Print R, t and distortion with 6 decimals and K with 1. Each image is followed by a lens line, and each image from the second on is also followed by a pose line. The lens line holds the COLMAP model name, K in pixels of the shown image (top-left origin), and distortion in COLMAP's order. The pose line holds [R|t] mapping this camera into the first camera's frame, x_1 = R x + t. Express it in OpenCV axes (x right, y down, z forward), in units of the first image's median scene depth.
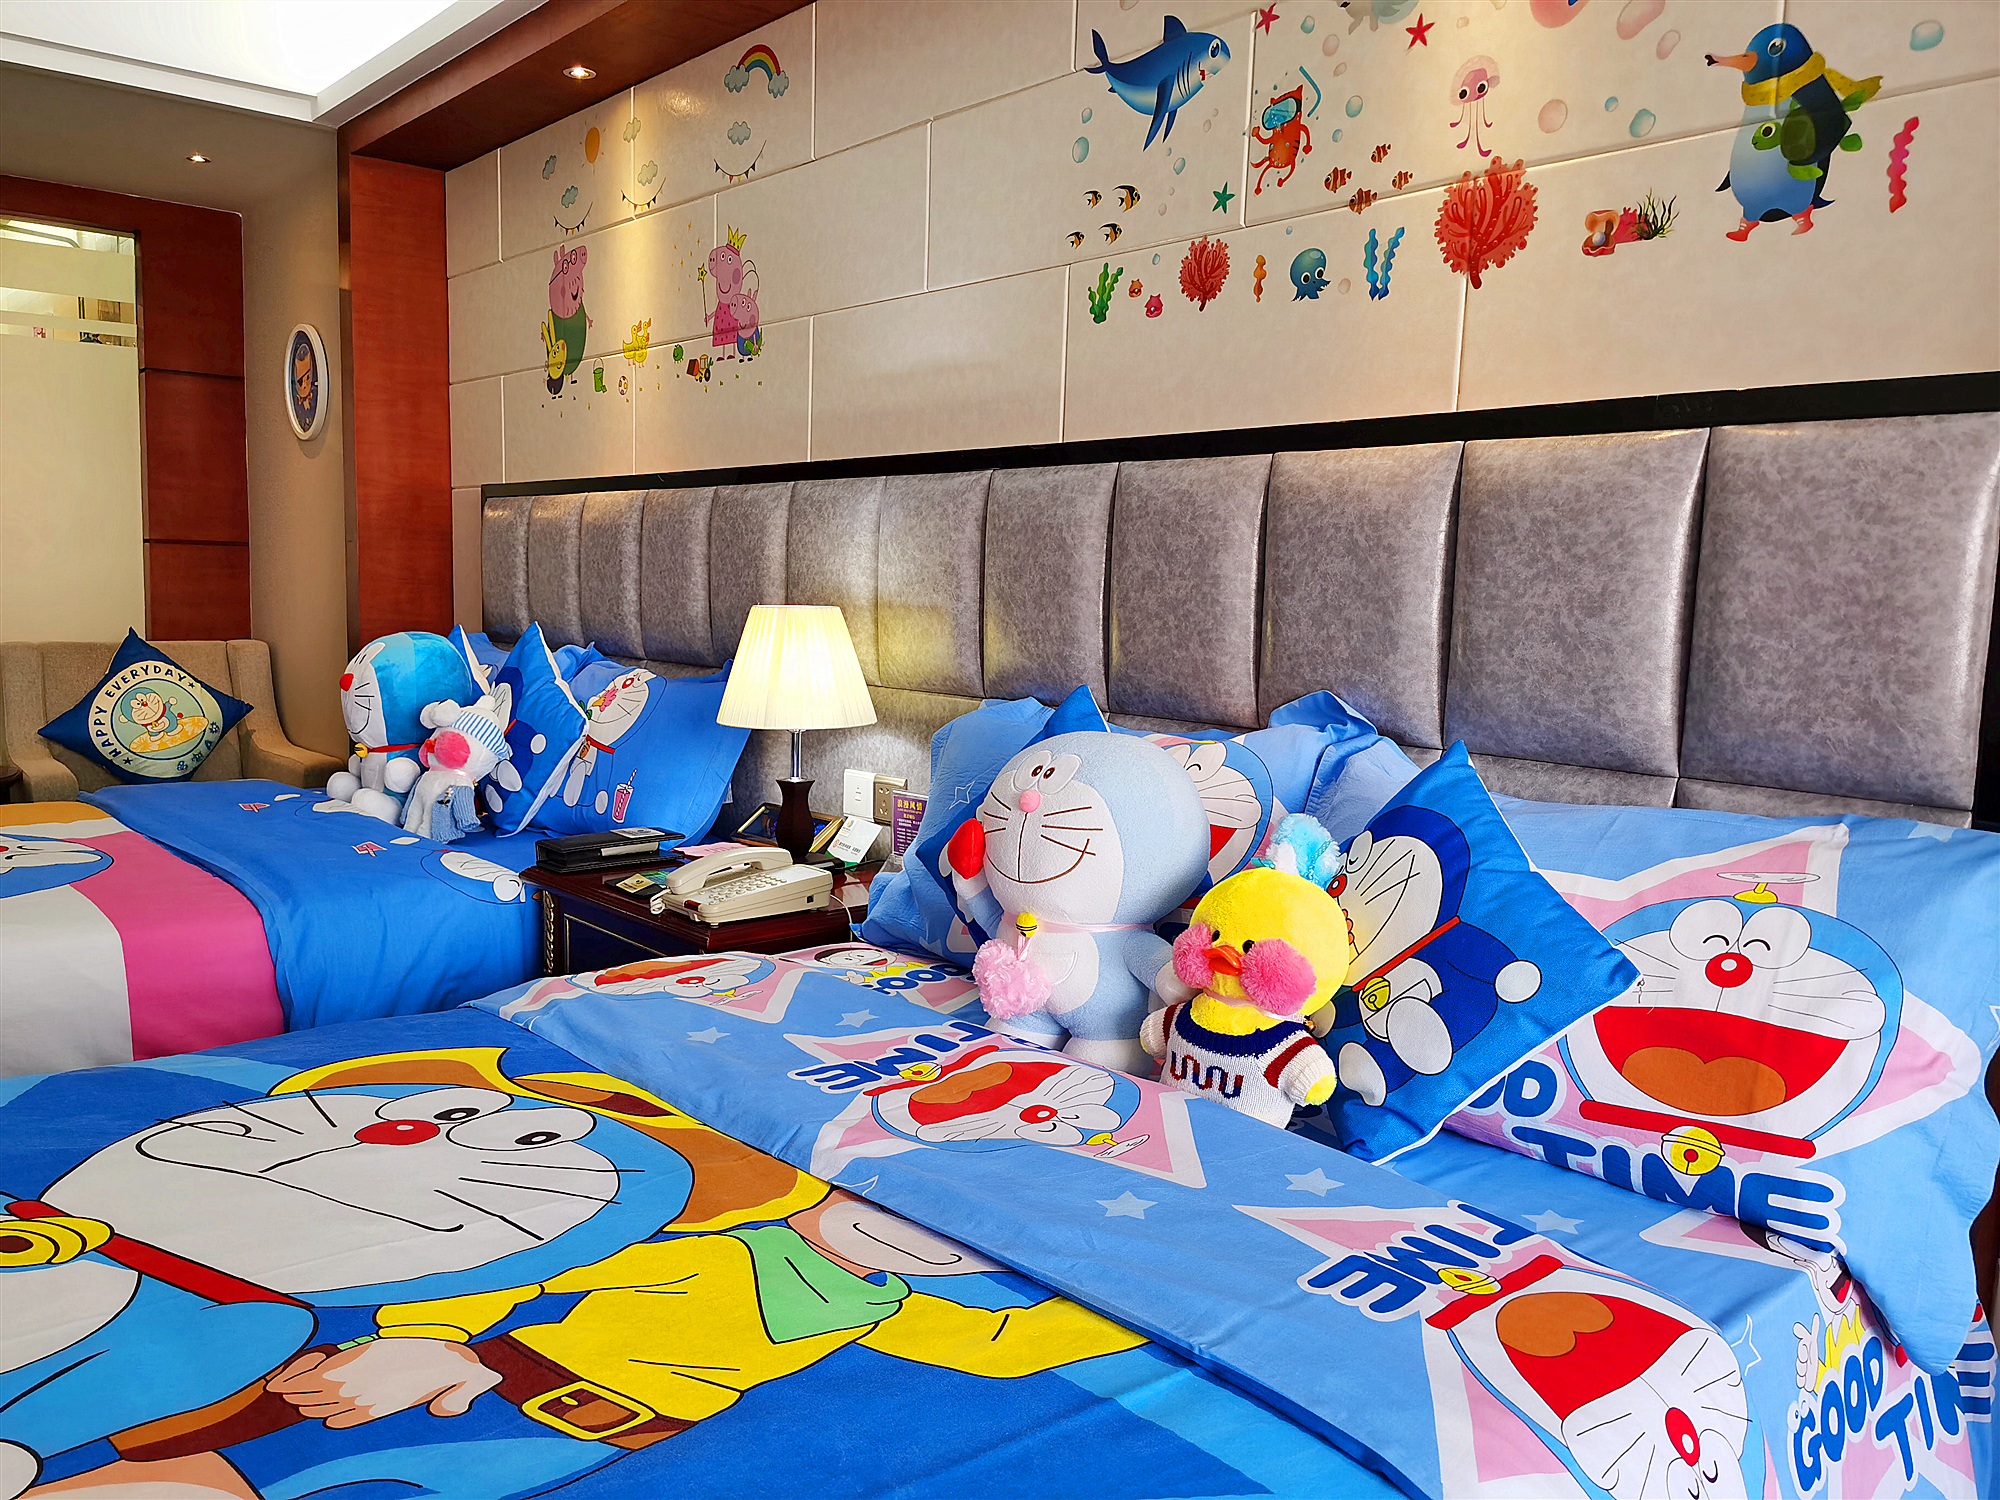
lens RADIAL K [[1554.1, 0, 1000.0], [0, 1554.1, 750.0], [0, 0, 1]] dist [0.063392, -0.085577]
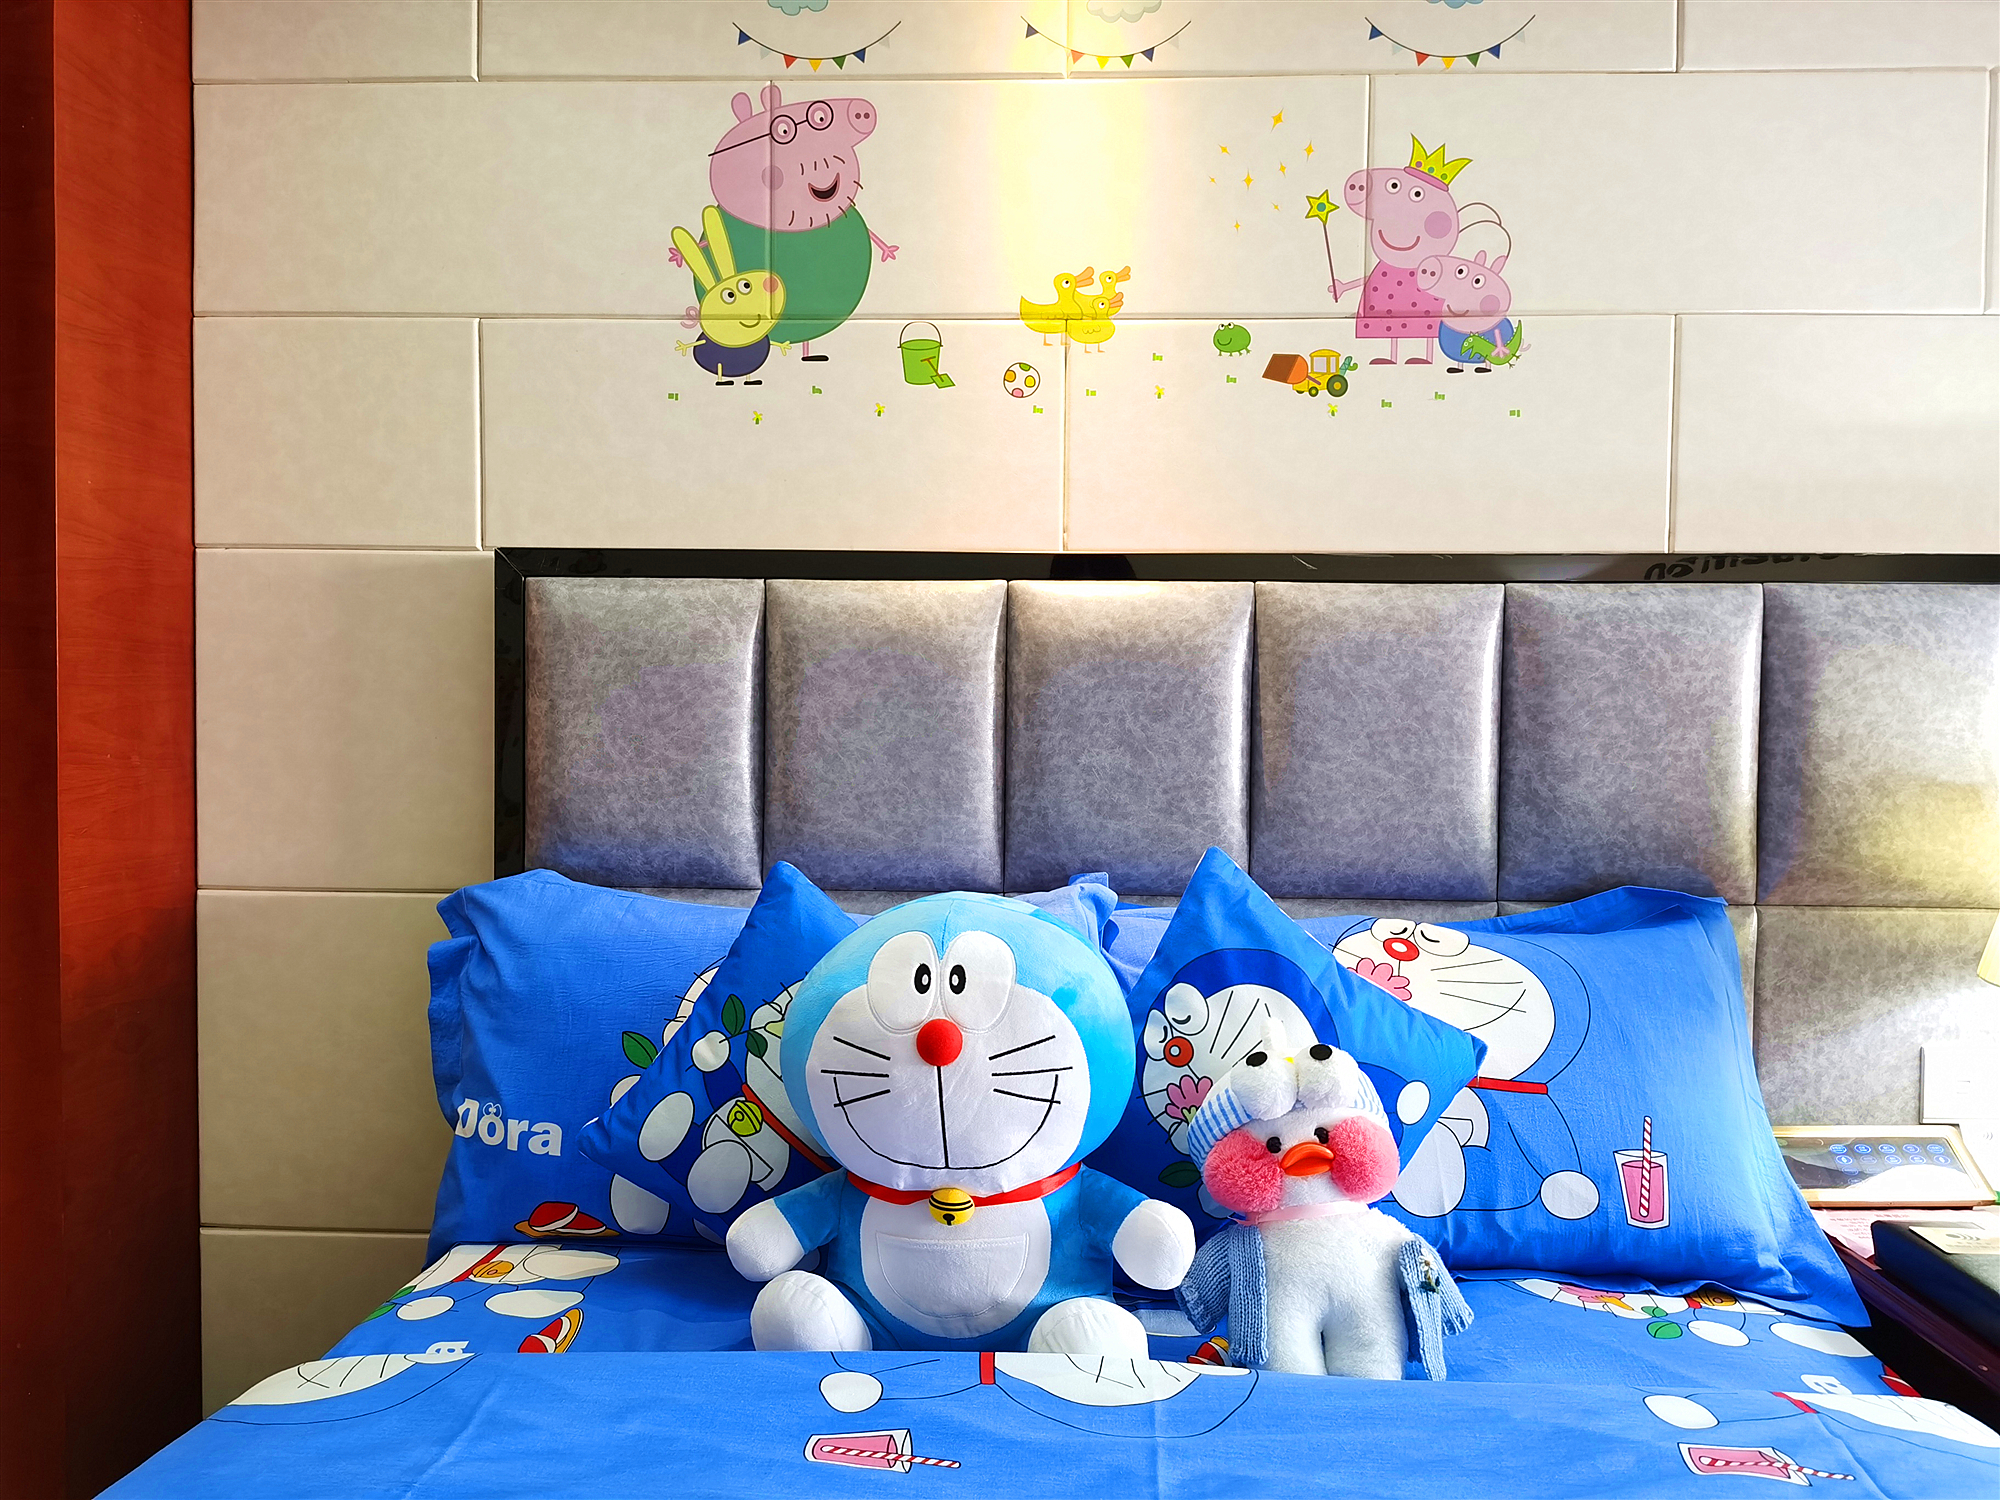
lens RADIAL K [[1403.4, 0, 999.9], [0, 1403.4, 784.0], [0, 0, 1]] dist [0.001945, 0.000213]
pose [[0.679987, -0.046543, 0.731745, -1.217731], [0.088512, 0.995896, -0.018907, -0.183210], [-0.727862, 0.077625, 0.681316, 1.415124]]
